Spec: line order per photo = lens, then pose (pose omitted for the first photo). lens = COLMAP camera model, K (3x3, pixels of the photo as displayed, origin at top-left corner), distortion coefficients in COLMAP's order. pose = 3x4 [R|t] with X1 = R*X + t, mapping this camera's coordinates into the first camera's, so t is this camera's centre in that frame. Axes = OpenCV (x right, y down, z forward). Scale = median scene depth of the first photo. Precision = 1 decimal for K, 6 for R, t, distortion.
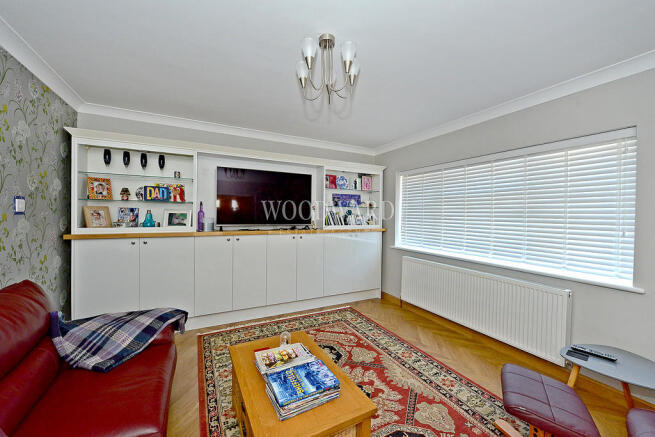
lens RADIAL K [[256.9, 0, 328.6], [0, 256.9, 217.0], [0, 0, 1]] dist [-0.010887, -0.000210]
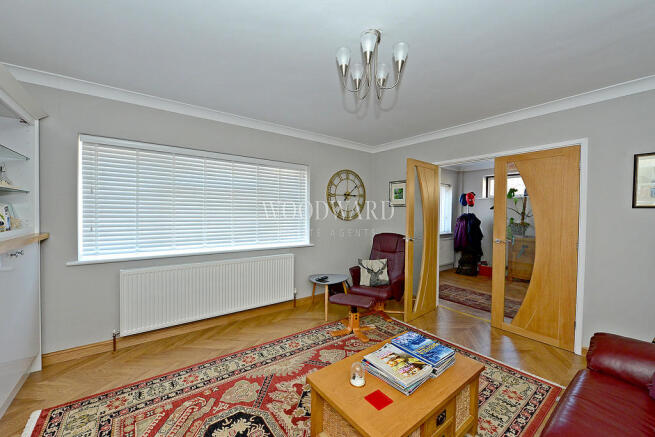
lens RADIAL K [[256.9, 0, 328.6], [0, 256.9, 217.0], [0, 0, 1]] dist [-0.010887, -0.000210]
pose [[-0.160705, -0.033792, 0.986424, -0.631524], [-0.001666, 0.999422, 0.033966, -0.010859], [-0.987001, 0.003816, -0.160668, 0.849260]]
